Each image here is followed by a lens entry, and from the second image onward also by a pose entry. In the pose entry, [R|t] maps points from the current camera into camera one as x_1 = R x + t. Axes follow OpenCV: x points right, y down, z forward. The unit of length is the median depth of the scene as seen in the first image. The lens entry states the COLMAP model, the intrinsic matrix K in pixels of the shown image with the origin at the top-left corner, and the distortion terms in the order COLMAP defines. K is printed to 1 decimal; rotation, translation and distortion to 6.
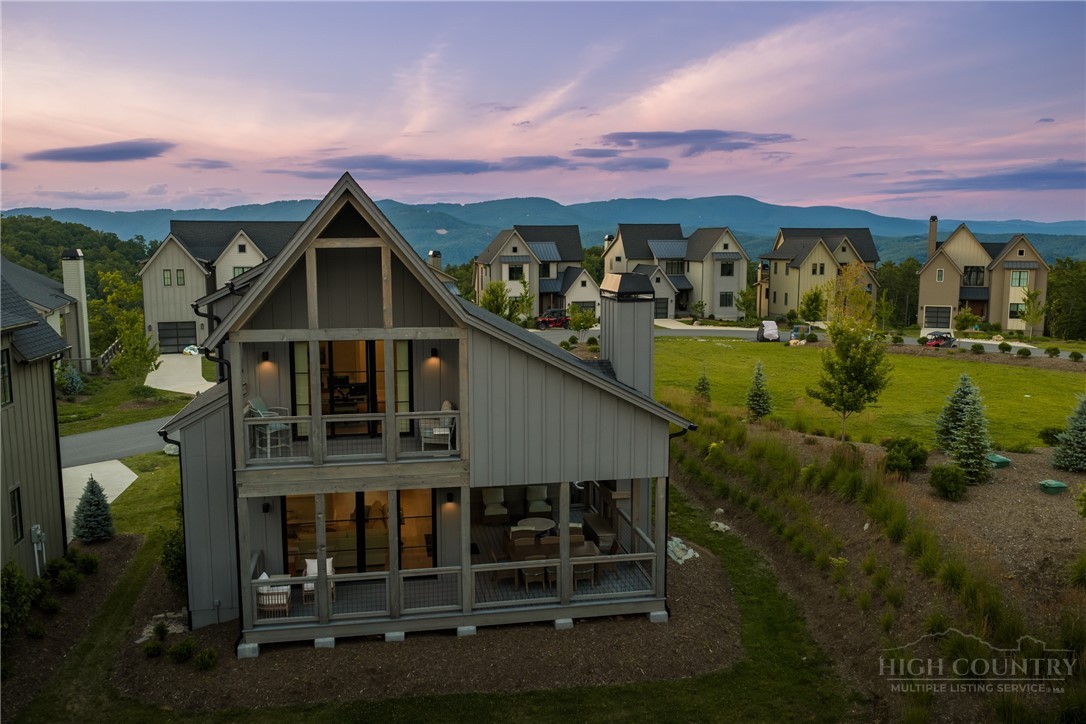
lens RADIAL K [[888.2, 0, 543.0], [0, 888.2, 362.0], [0, 0, 1]] dist [0.004372, -0.011462]
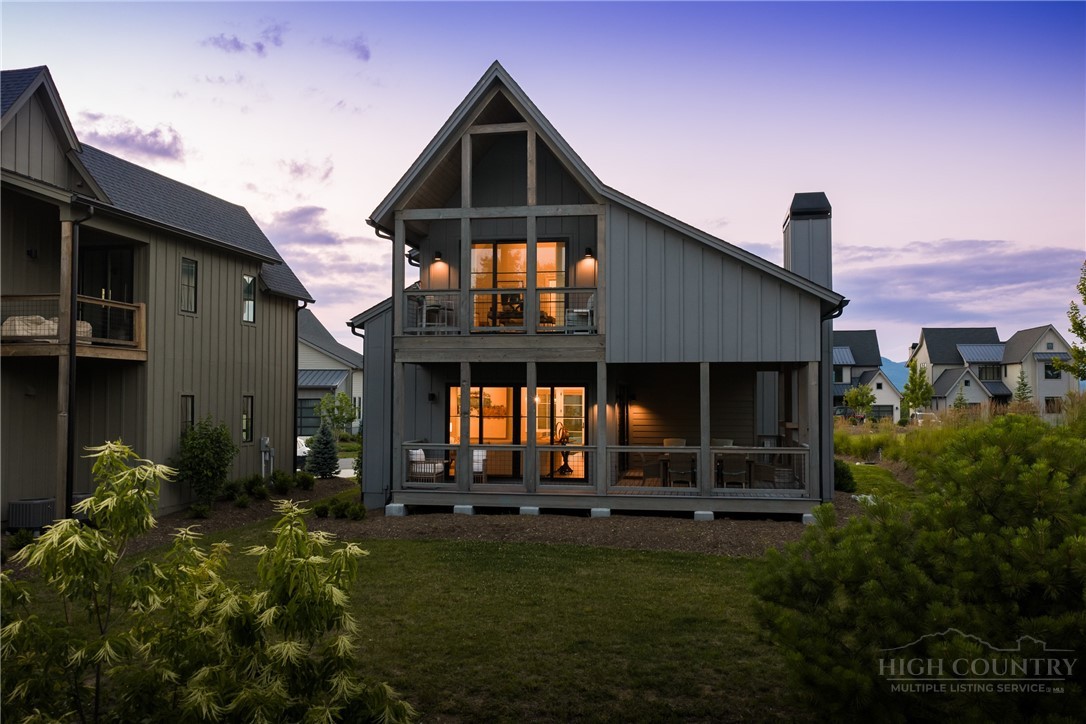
lens RADIAL K [[888.2, 0, 543.0], [0, 888.2, 362.0], [0, 0, 1]] dist [0.004372, -0.011462]
pose [[0.939079, -0.007872, -0.343612, 0.157372], [-0.050499, 0.985728, -0.160594, 0.245966], [0.339972, 0.168163, 0.925278, 0.038942]]
